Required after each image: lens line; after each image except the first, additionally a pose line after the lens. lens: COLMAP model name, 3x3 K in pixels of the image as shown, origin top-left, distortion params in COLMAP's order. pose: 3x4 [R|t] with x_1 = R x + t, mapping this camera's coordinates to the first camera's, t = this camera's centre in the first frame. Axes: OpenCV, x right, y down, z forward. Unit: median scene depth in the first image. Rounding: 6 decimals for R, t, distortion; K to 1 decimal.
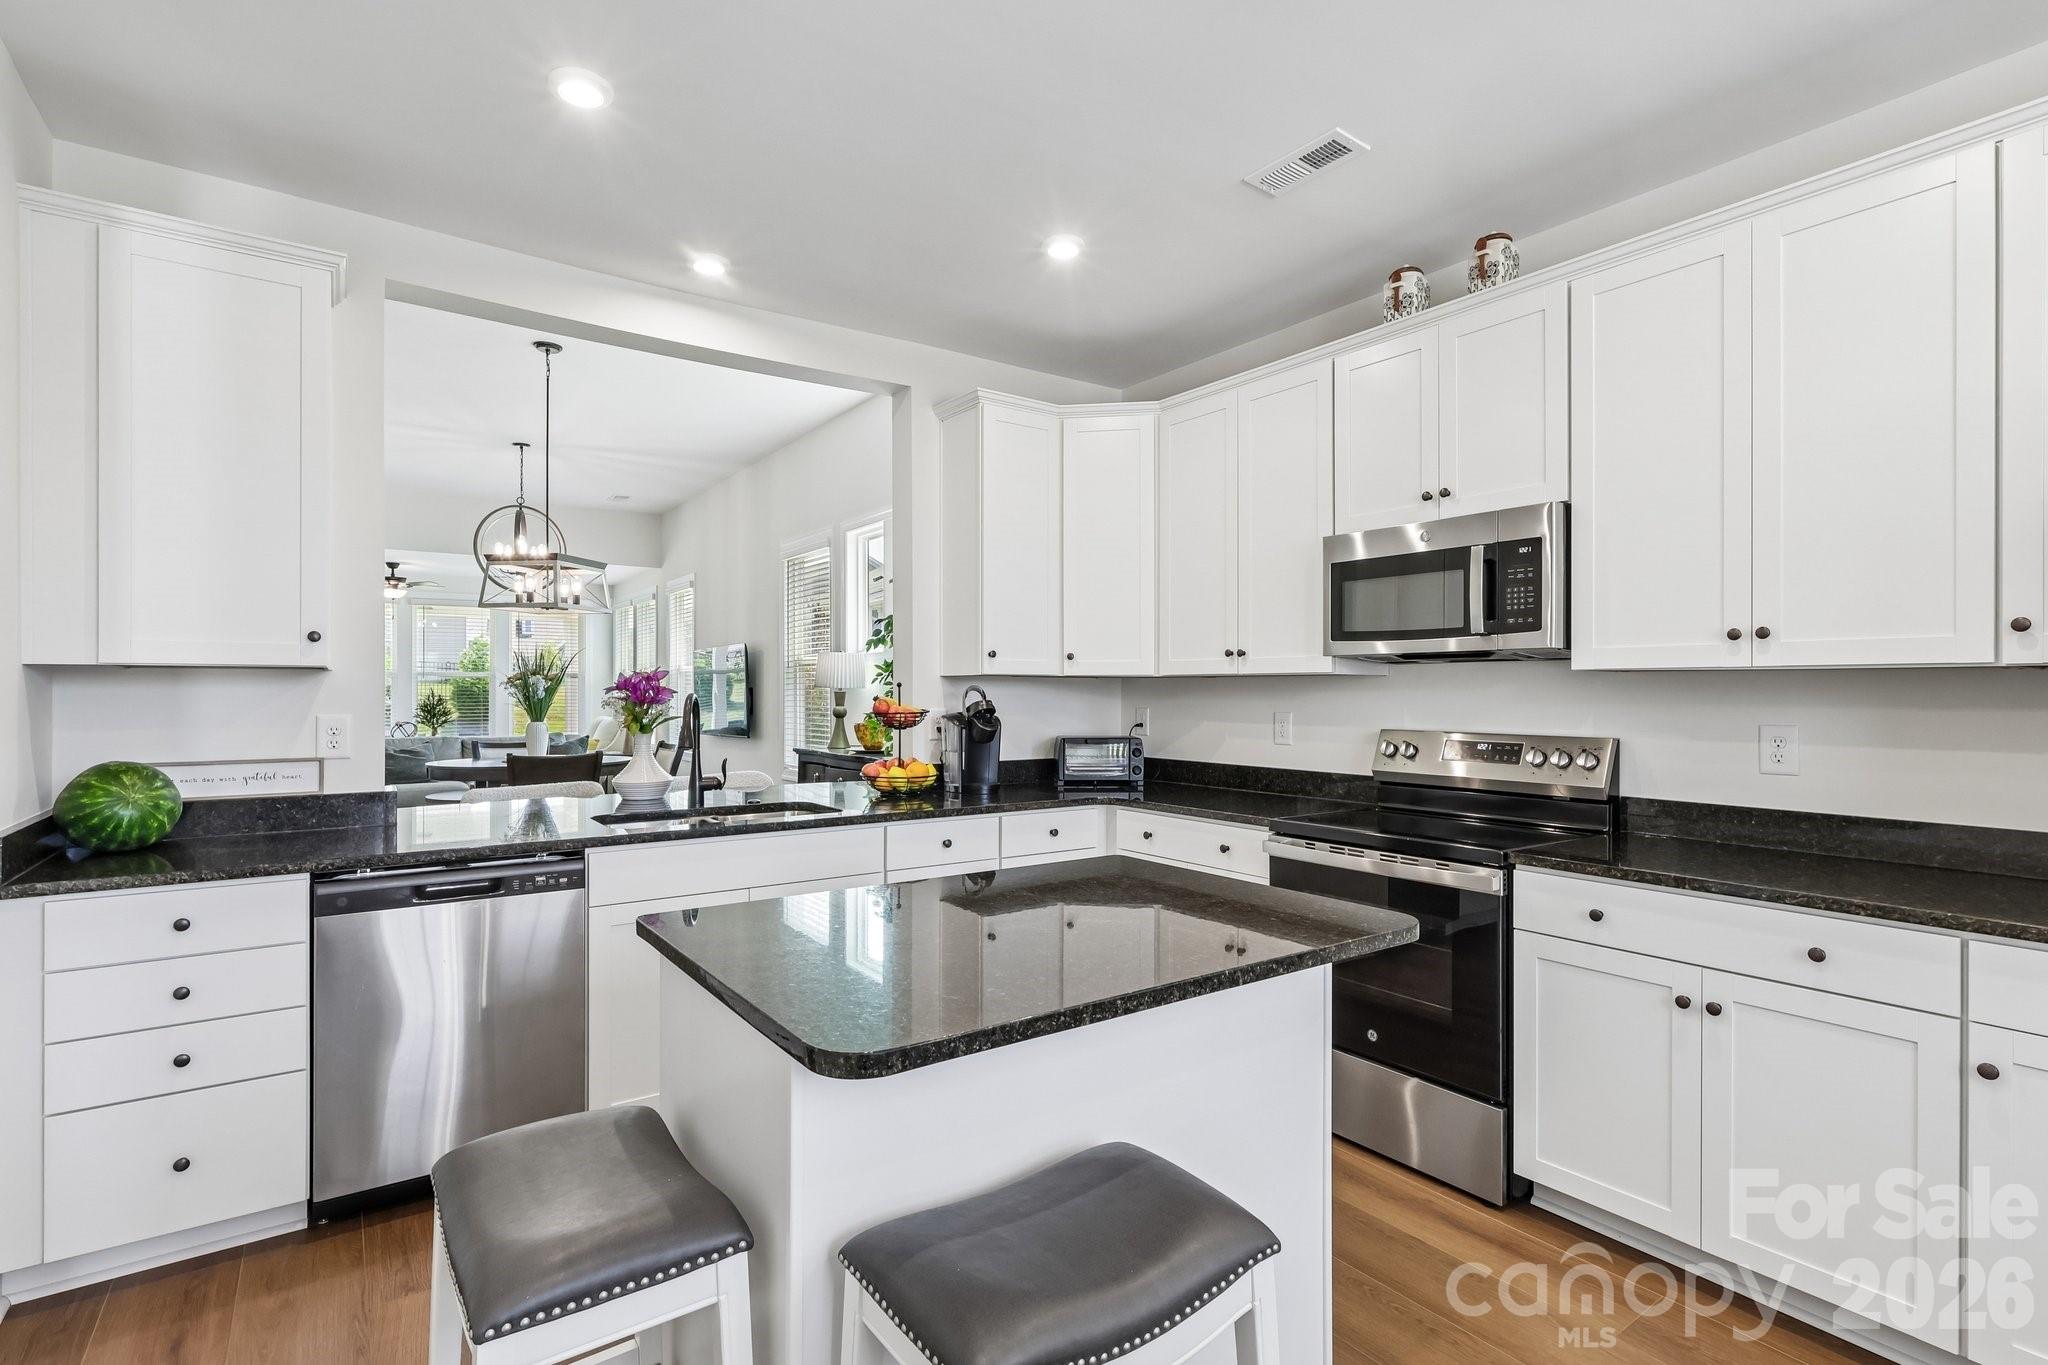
lens RADIAL K [[972.8, 0, 1025.2], [0, 972.8, 687.8], [0, 0, 1]] dist [-0.004450, 0.002989]
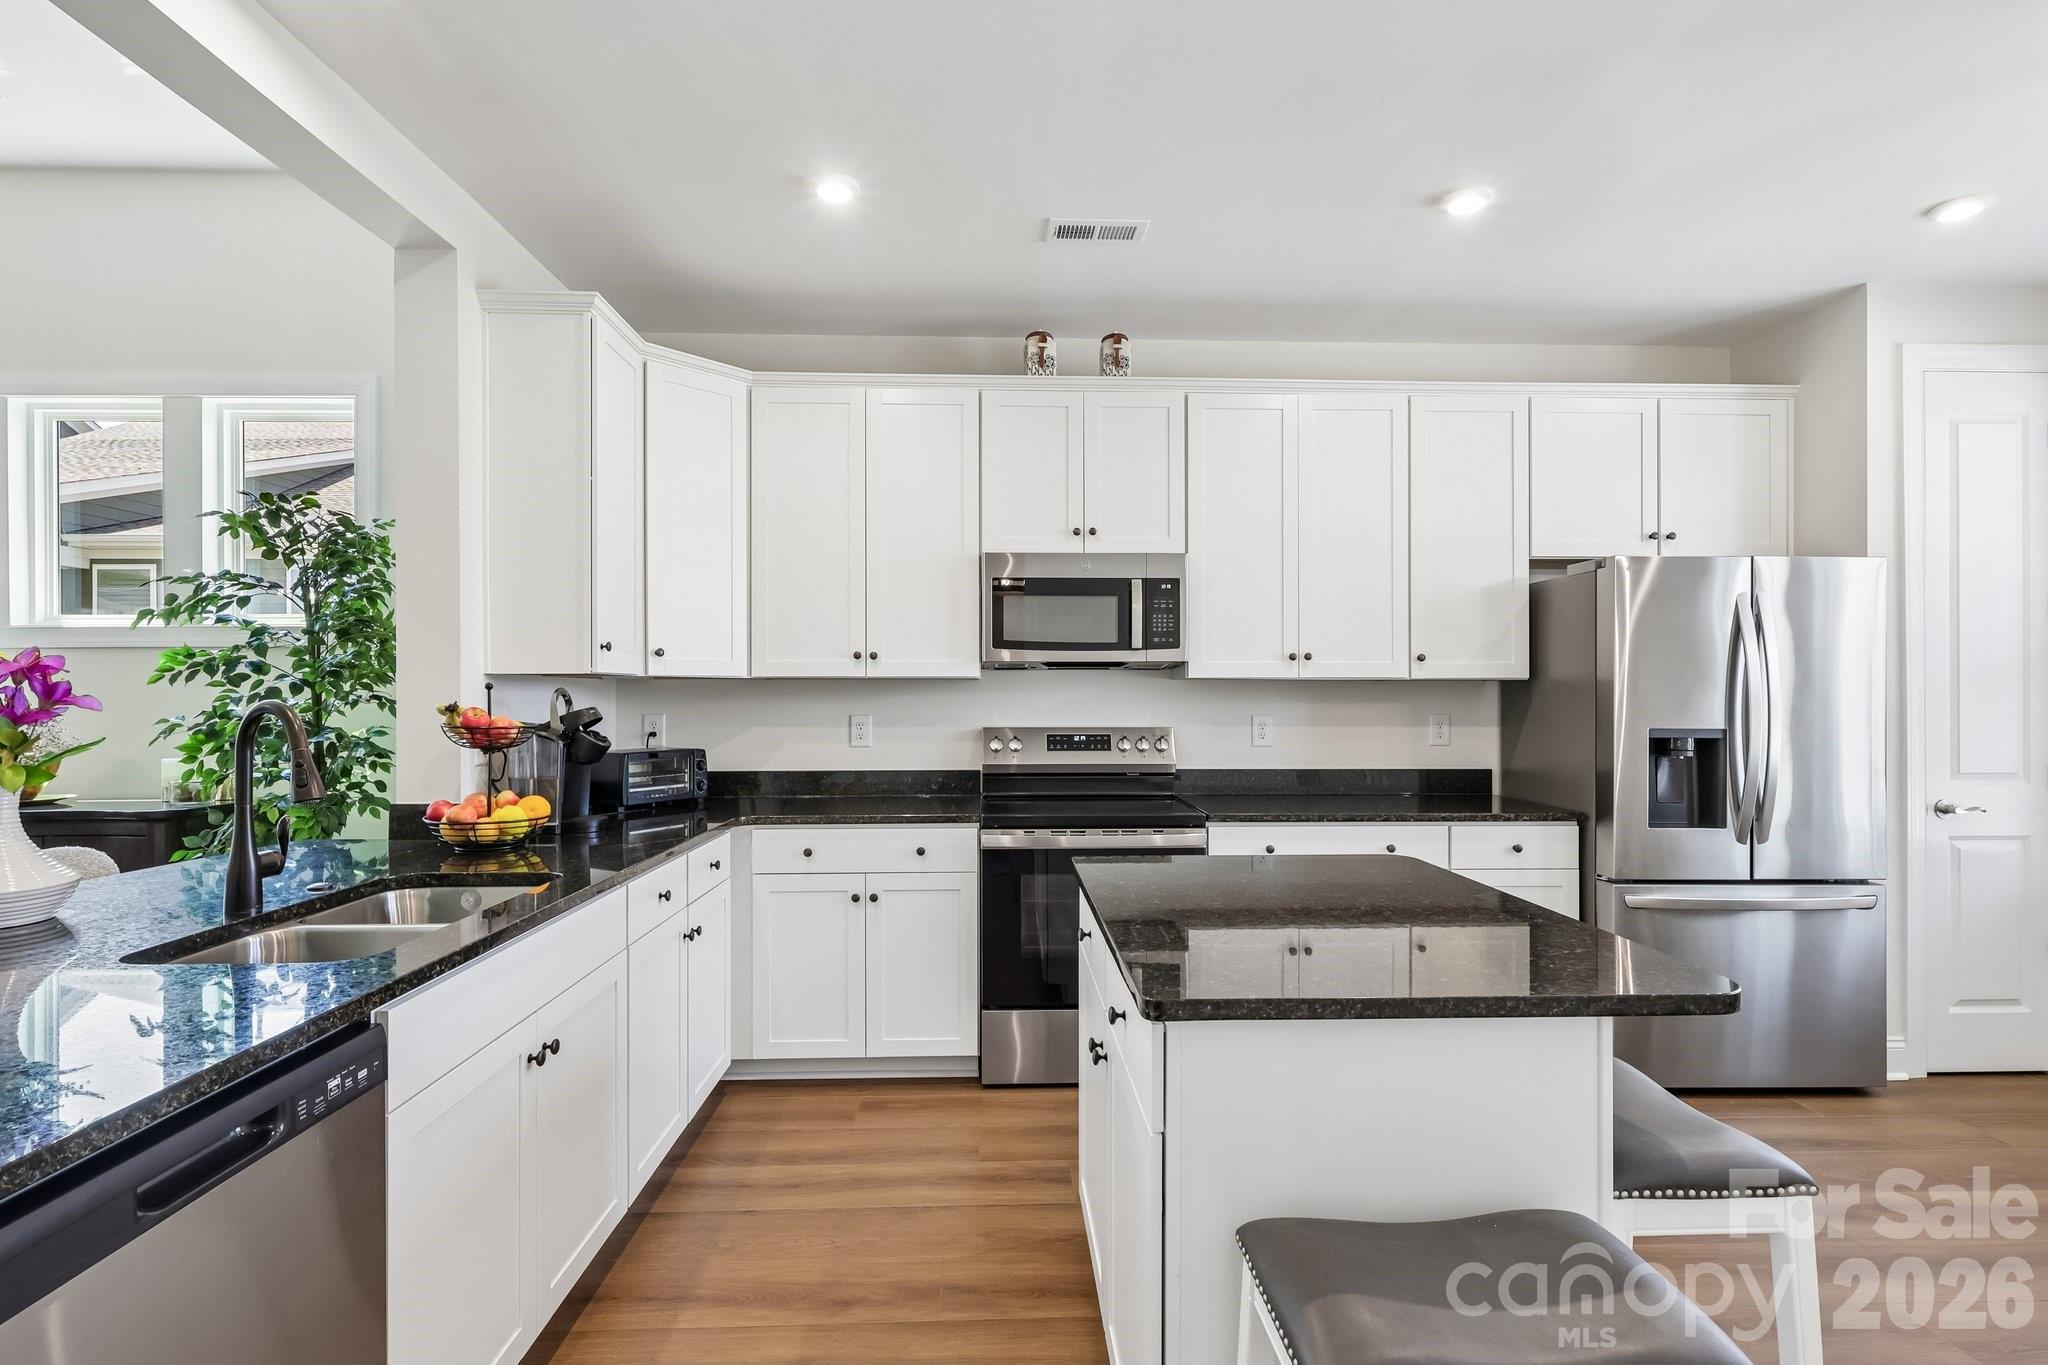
lens RADIAL K [[972.8, 0, 1028.8], [0, 972.8, 689.6], [0, 0, 1]] dist [-0.004450, 0.002989]
pose [[0.551360, 0.001627, 0.834266, -0.608707], [-0.001963, 0.999998, -0.000653, -0.000673], [-0.834265, -0.001277, 0.551363, 0.377245]]
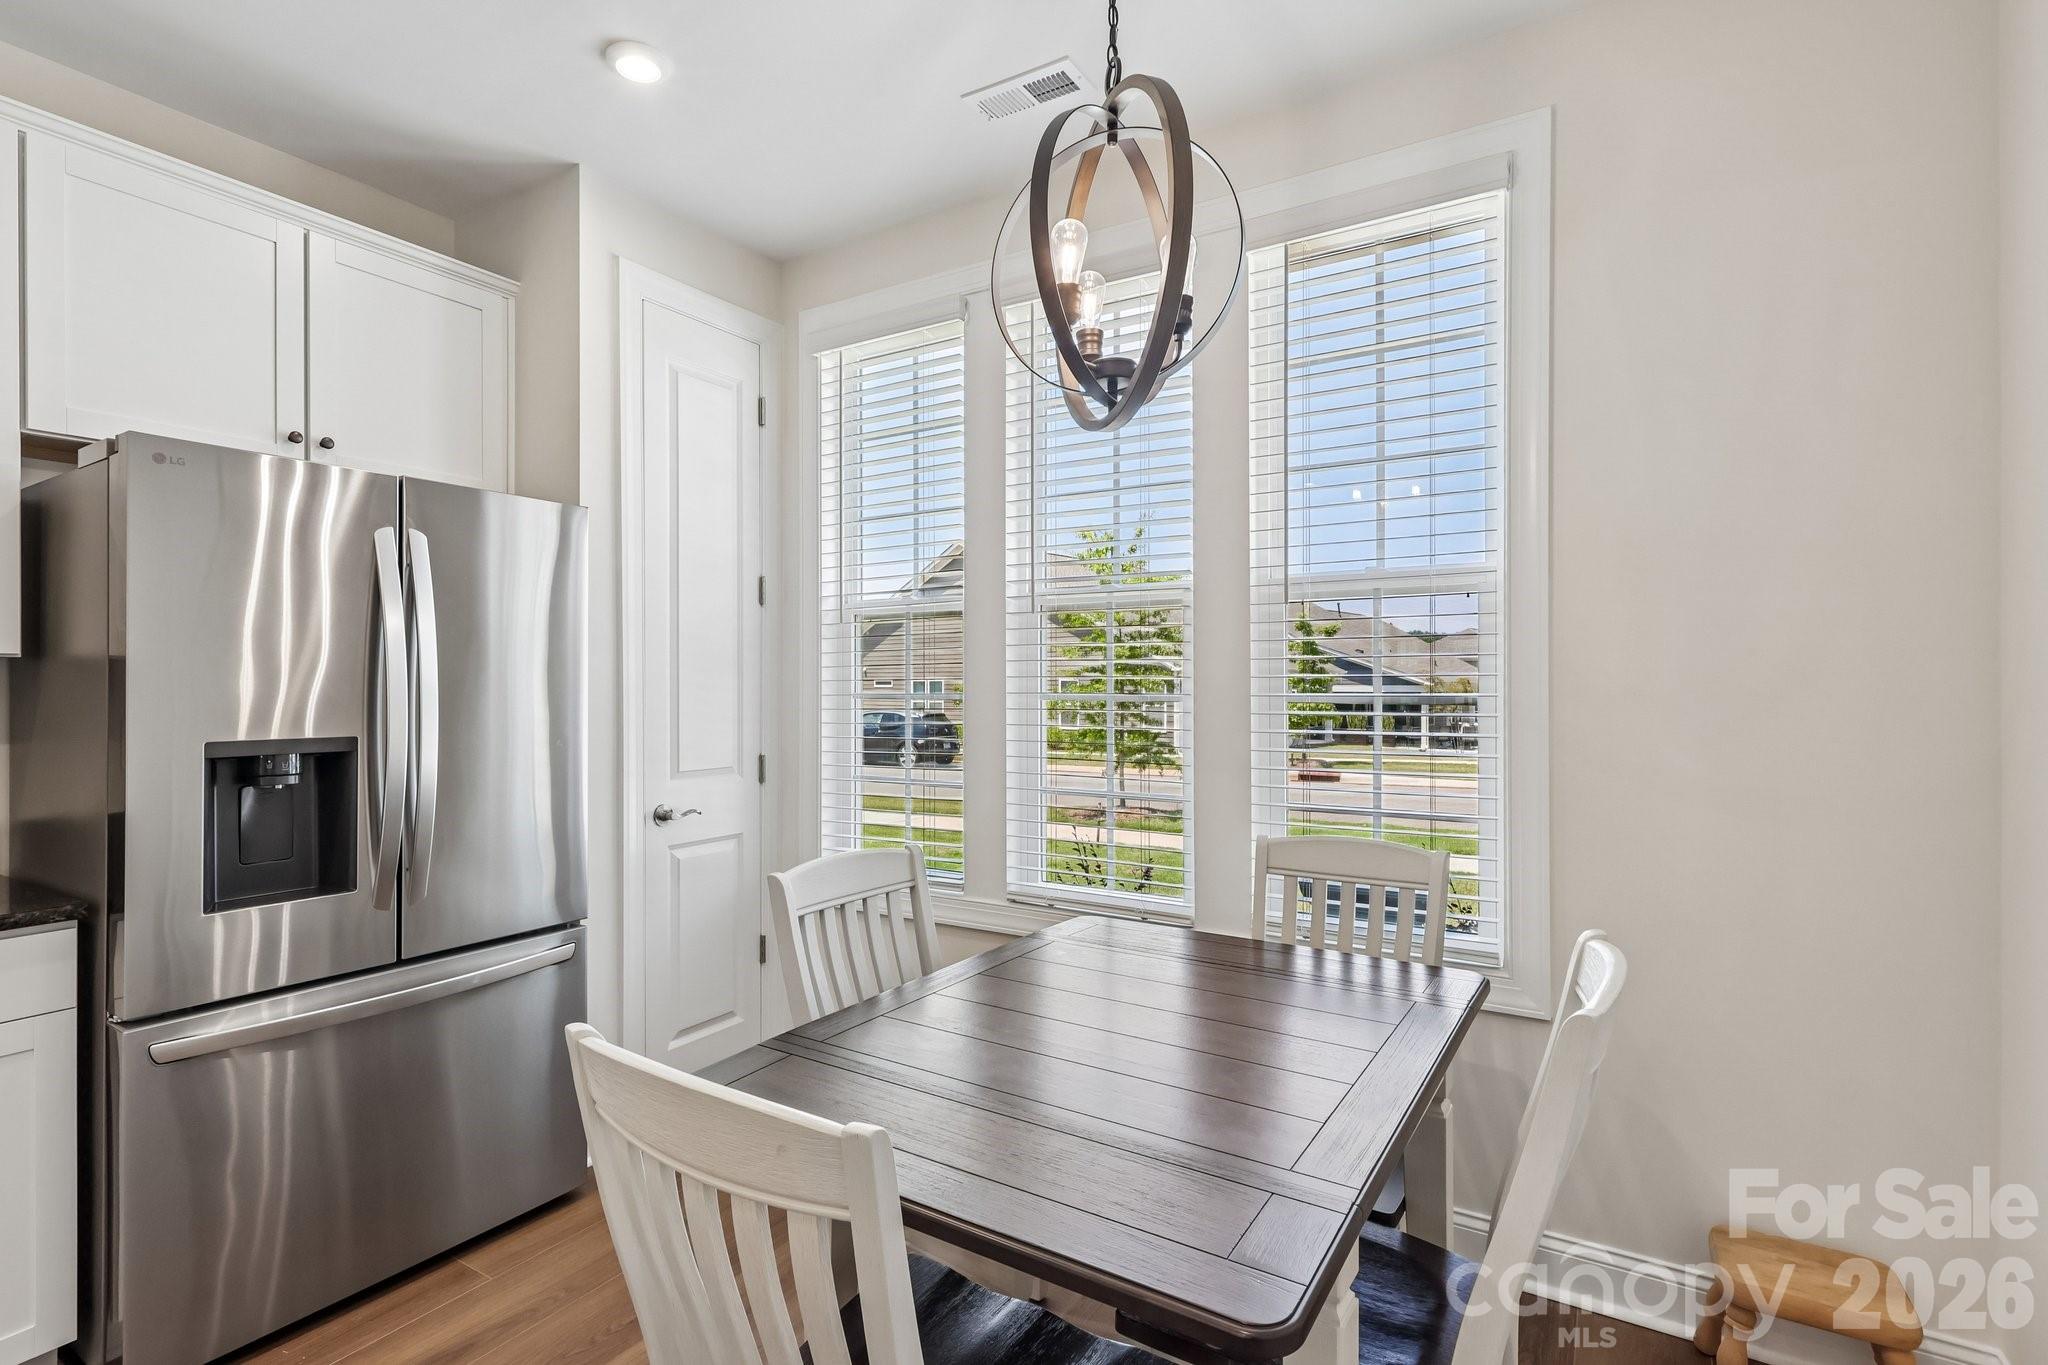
lens RADIAL K [[972.8, 0, 1020.8], [0, 972.8, 681.8], [0, 0, 1]] dist [-0.004450, 0.002989]
pose [[-0.391026, -0.000096, 0.920380, -0.119663], [-0.000793, 1.000000, -0.000233, 0.001440], [-0.920379, -0.000821, -0.391025, 0.165128]]
